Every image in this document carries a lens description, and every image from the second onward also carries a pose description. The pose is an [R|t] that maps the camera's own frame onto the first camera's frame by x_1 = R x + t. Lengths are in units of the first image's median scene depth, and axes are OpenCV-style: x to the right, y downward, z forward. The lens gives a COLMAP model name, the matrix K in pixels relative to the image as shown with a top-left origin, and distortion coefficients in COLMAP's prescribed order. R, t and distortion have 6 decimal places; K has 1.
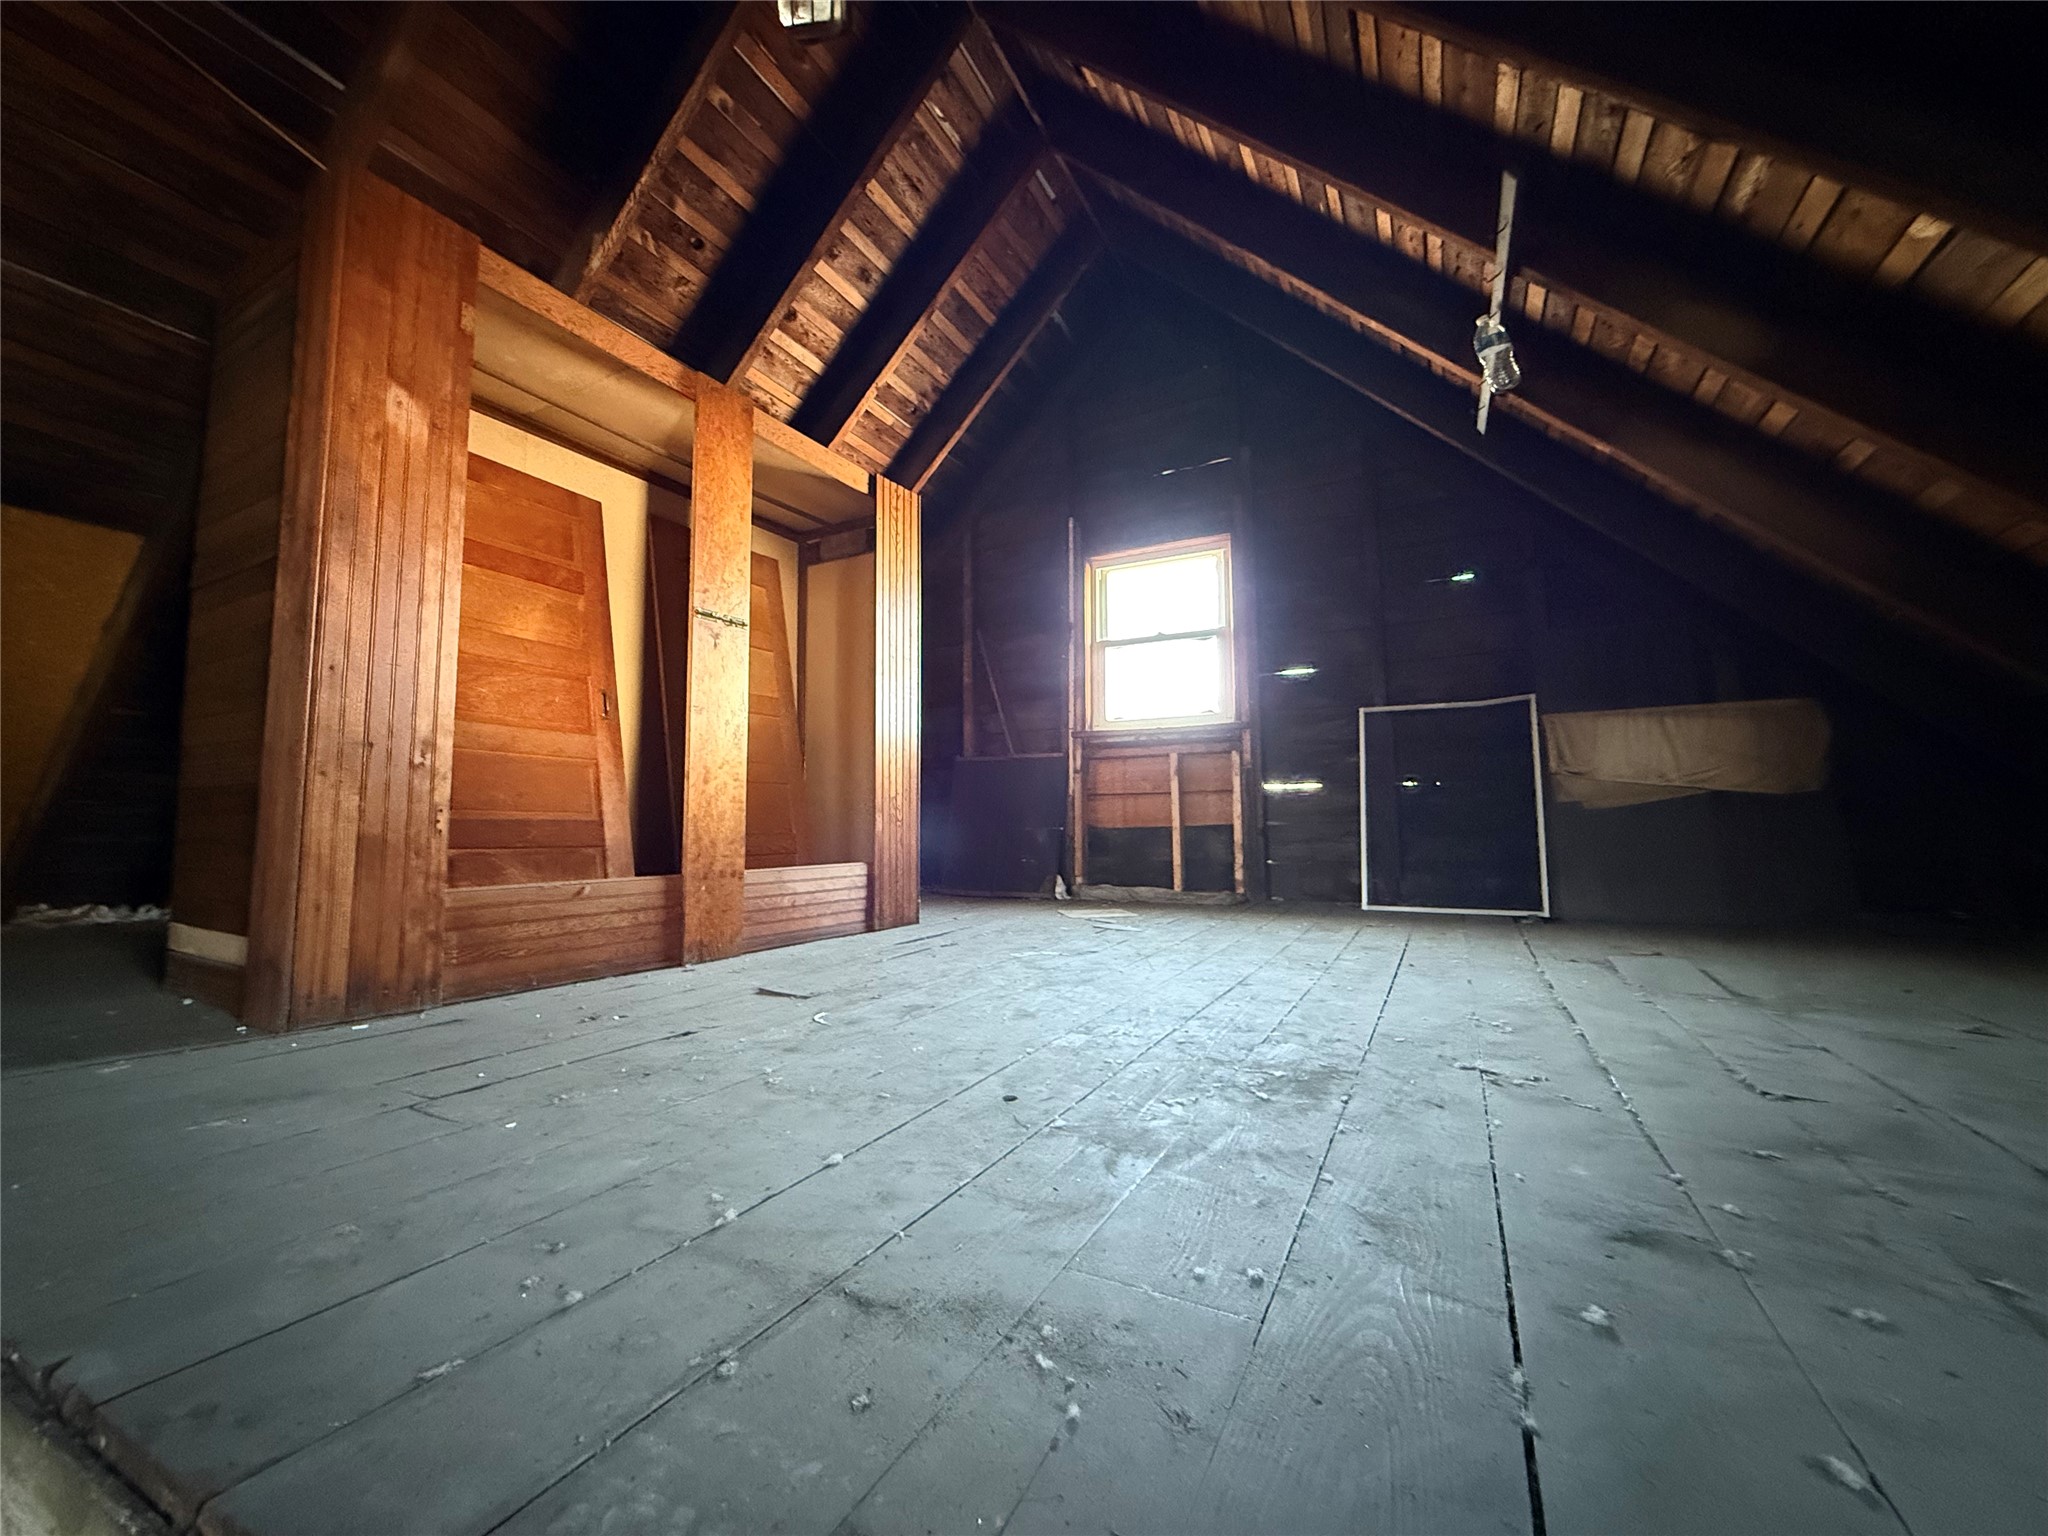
lens RADIAL K [[811.1, 0, 1019.2], [0, 811.1, 768.7], [0, 0, 1]] dist [-0.003327, -0.000012]
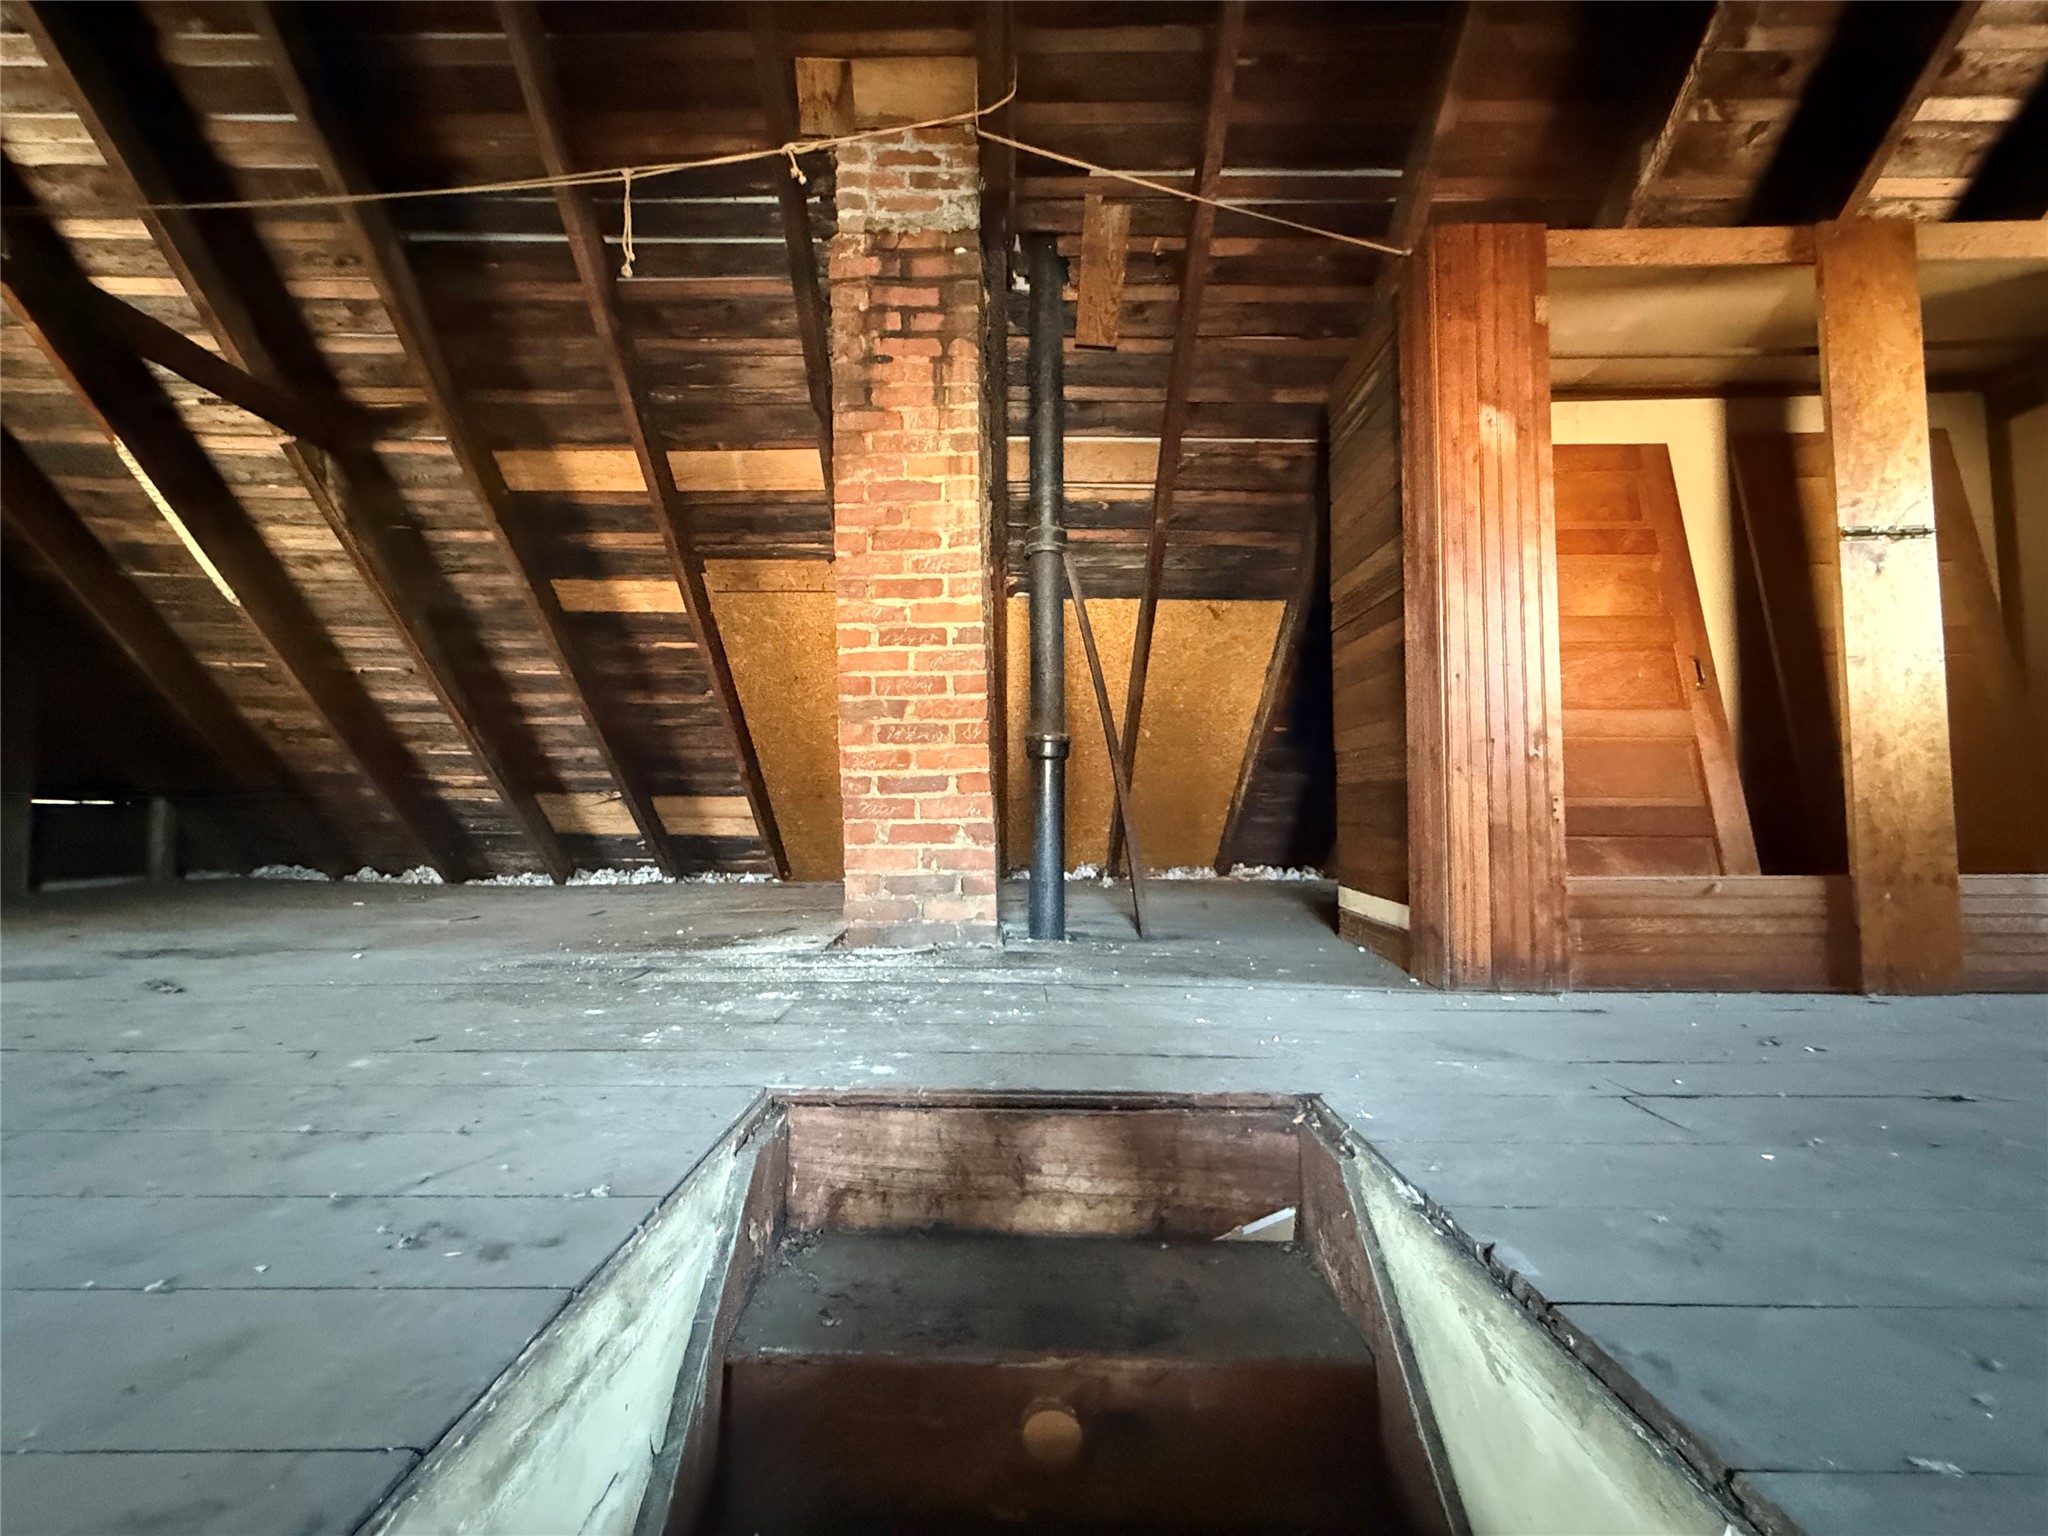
lens RADIAL K [[811.1, 0, 1015.5], [0, 811.1, 769.1], [0, 0, 1]] dist [-0.003327, -0.000012]
pose [[0.458286, -0.045375, -0.887646, -0.096879], [0.067653, 0.997580, -0.016066, -0.013369], [0.886226, -0.052689, 0.460247, -0.059524]]
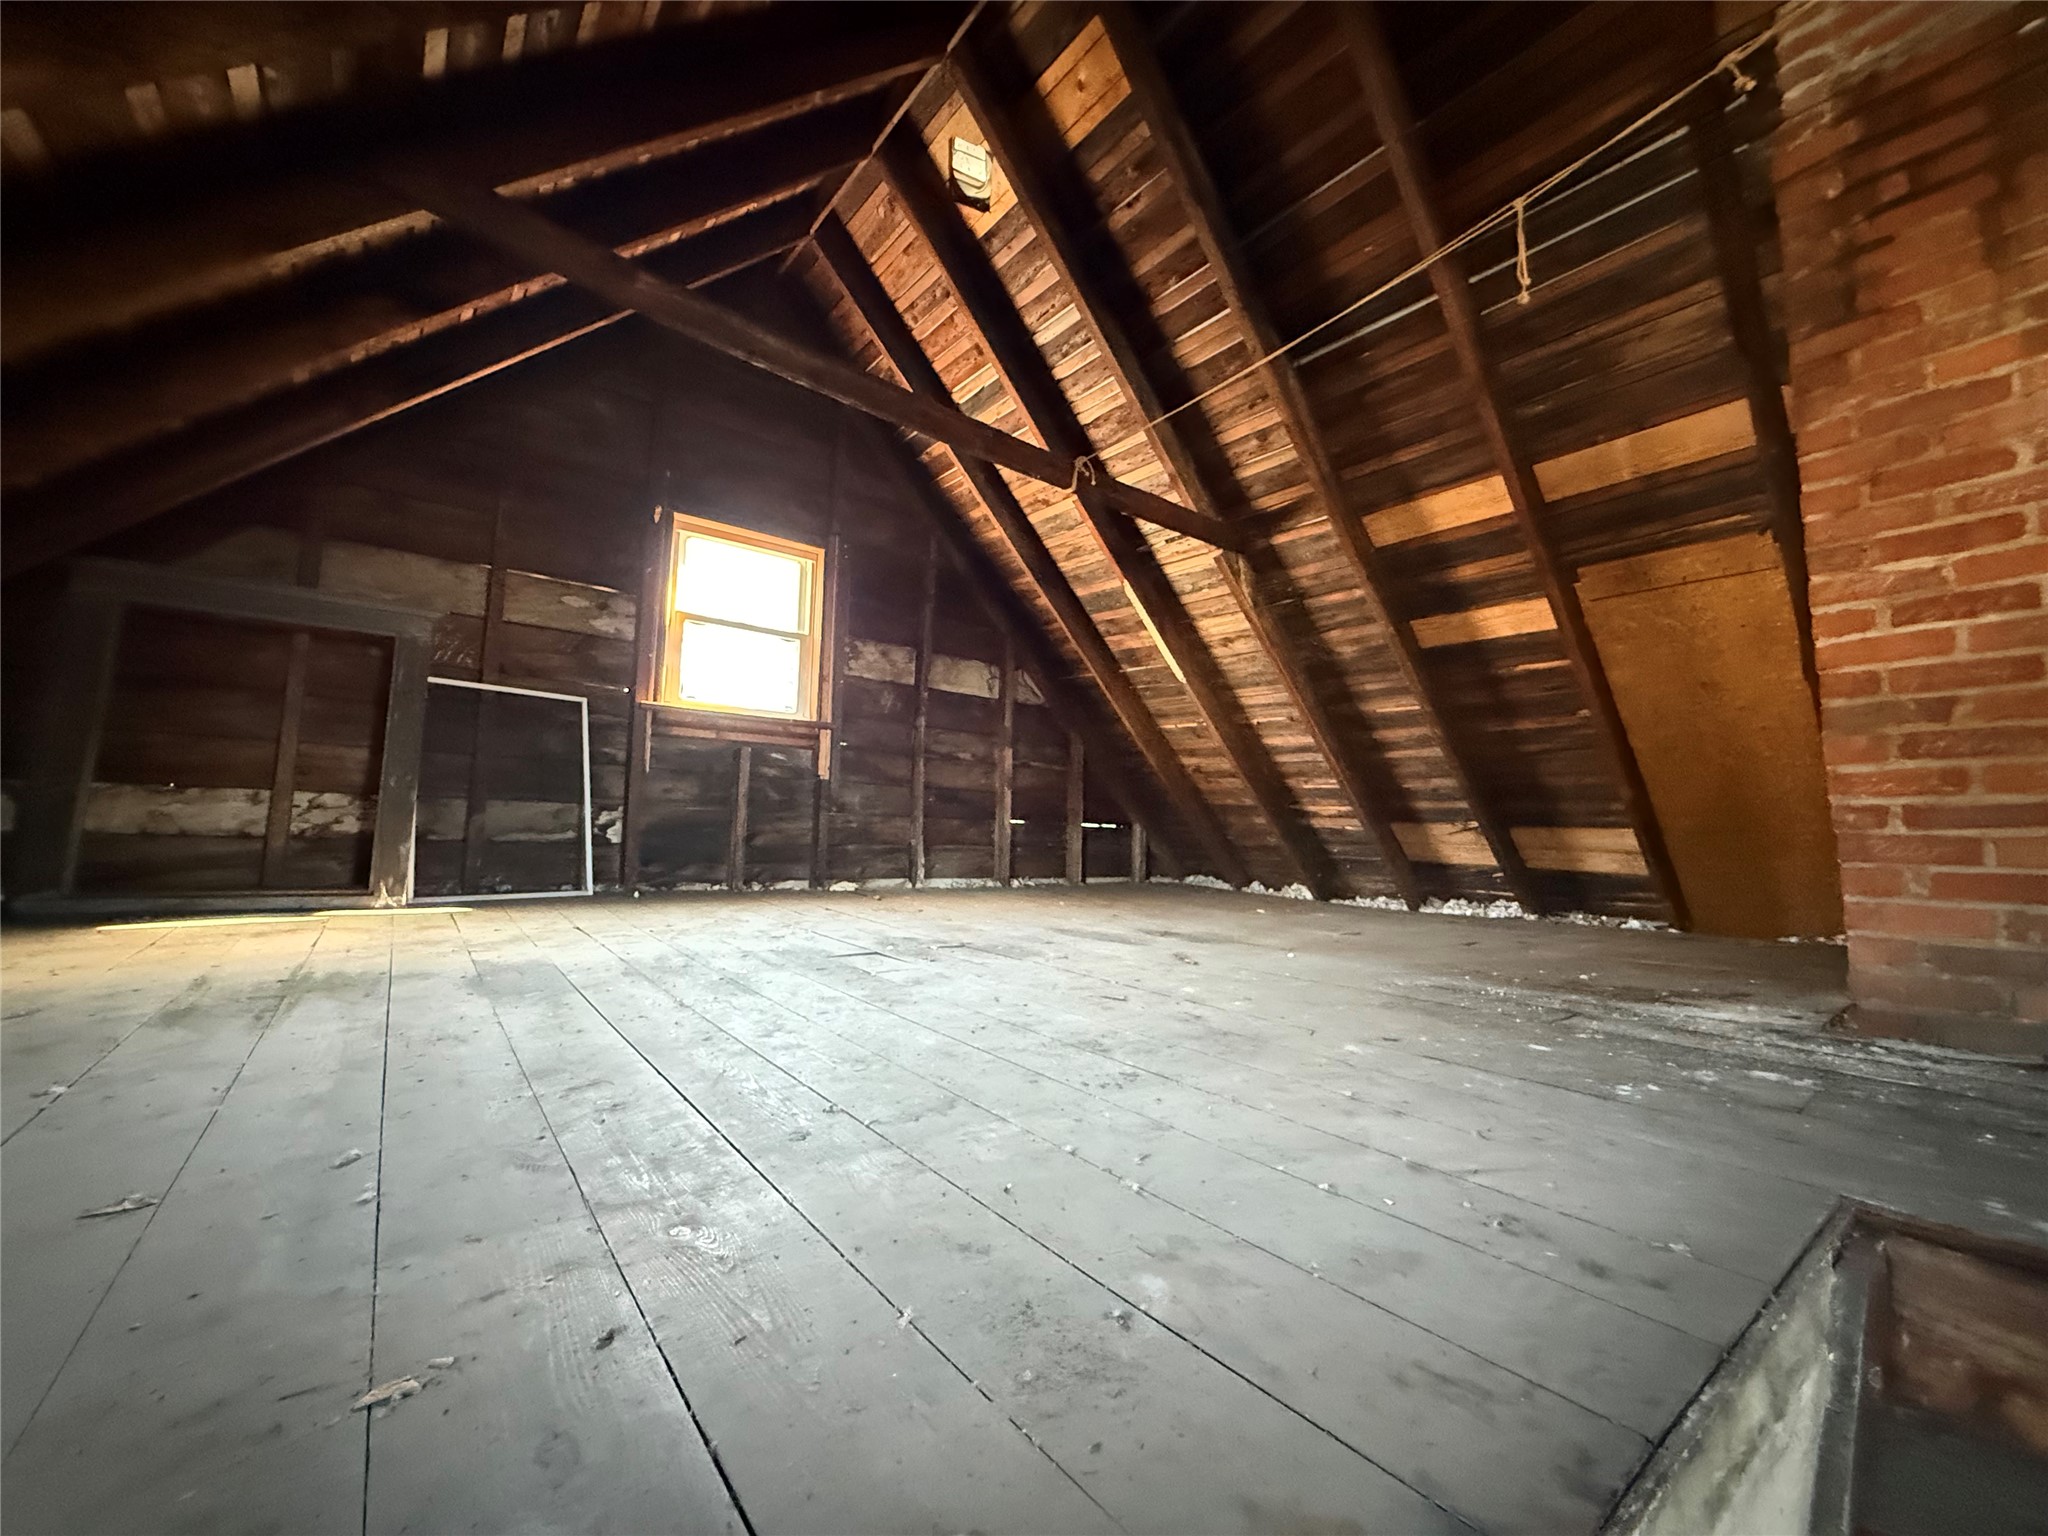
lens RADIAL K [[811.1, 0, 1020.3], [0, 811.1, 769.1], [0, 0, 1]] dist [-0.003327, -0.000012]
pose [[-0.425498, -0.077893, -0.901601, -0.068441], [0.042216, 0.993496, -0.105756, -0.020894], [0.903974, -0.083061, -0.419442, -0.163185]]
